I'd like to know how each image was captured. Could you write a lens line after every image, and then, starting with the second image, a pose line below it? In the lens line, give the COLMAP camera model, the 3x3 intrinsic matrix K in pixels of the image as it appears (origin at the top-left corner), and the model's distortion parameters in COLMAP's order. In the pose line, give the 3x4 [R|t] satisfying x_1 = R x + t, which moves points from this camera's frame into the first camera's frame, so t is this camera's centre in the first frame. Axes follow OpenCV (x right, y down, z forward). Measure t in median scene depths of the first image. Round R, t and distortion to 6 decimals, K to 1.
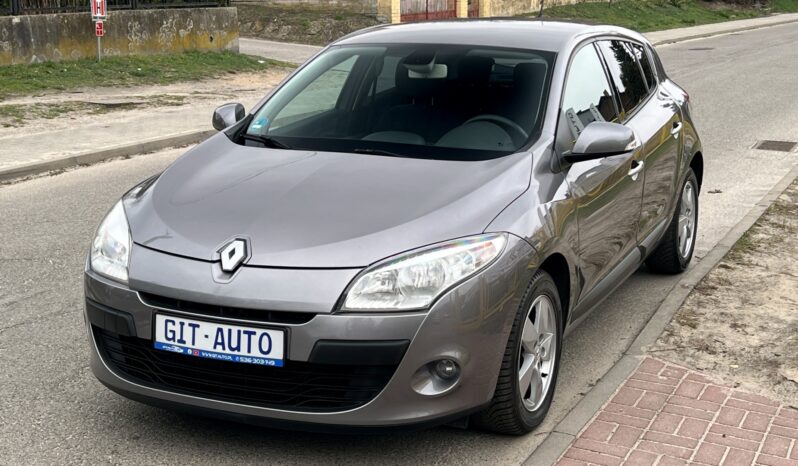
lens RADIAL K [[1184.2, 0, 404.8], [0, 1184.2, 233.7], [0, 0, 1]] dist [0.122379, 0.000000]
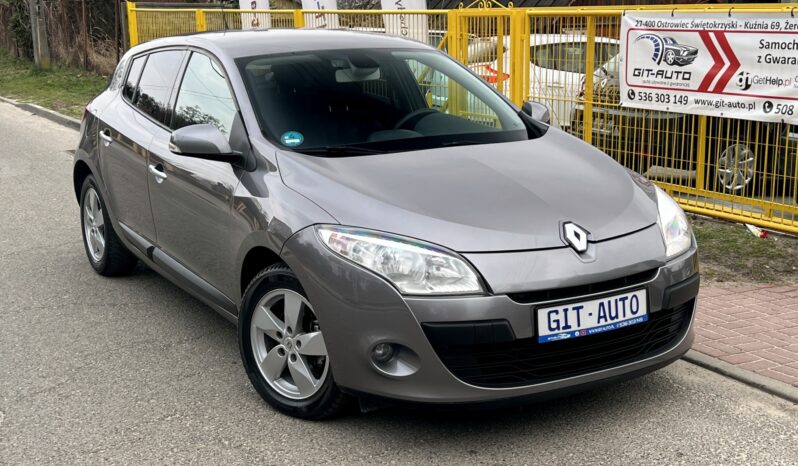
lens RADIAL K [[1065.1, 0, 400.8], [0, 1065.1, 224.1], [0, 0, 1]] dist [0.087018, 0.000000]
pose [[0.569271, -0.171856, 0.803987, -1.007159], [0.185932, 0.979484, 0.077718, -0.097439], [-0.800849, 0.105244, 0.589546, 0.558432]]
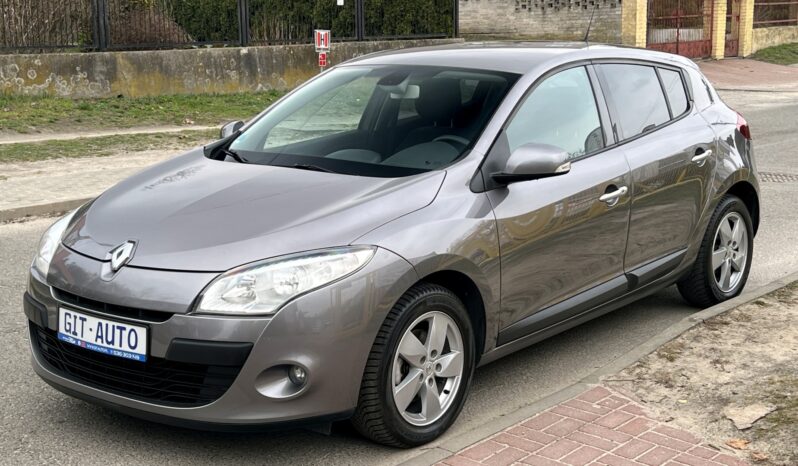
lens RADIAL K [[1184.2, 0, 403.6], [0, 1184.2, 236.6], [0, 0, 1]] dist [0.122379, 0.000000]
pose [[0.967620, 0.039919, -0.249236, 0.371196], [-0.046003, 0.998767, -0.018634, 0.008958], [0.248185, 0.029496, 0.968263, 0.017260]]
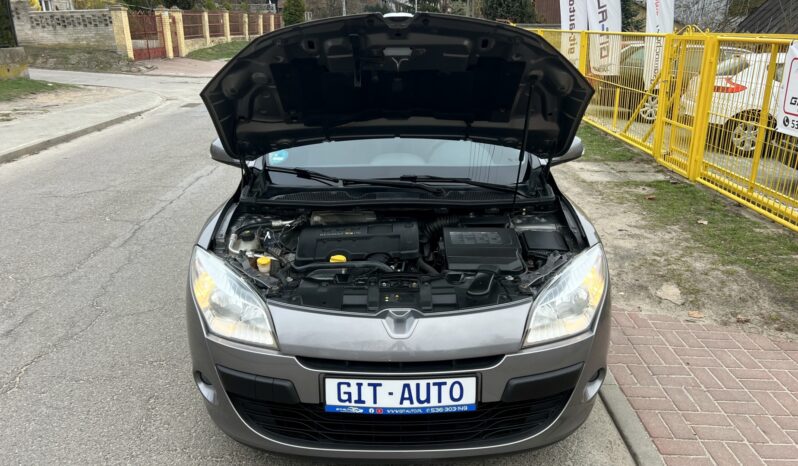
lens RADIAL K [[622.3, 0, 396.0], [0, 622.3, 232.2], [0, 0, 1]] dist [0.052816, -0.061257]
pose [[0.907183, -0.136417, 0.398006, -0.347986], [0.093747, 0.987735, 0.124867, -0.110056], [-0.410158, -0.075966, 0.908845, 0.530299]]
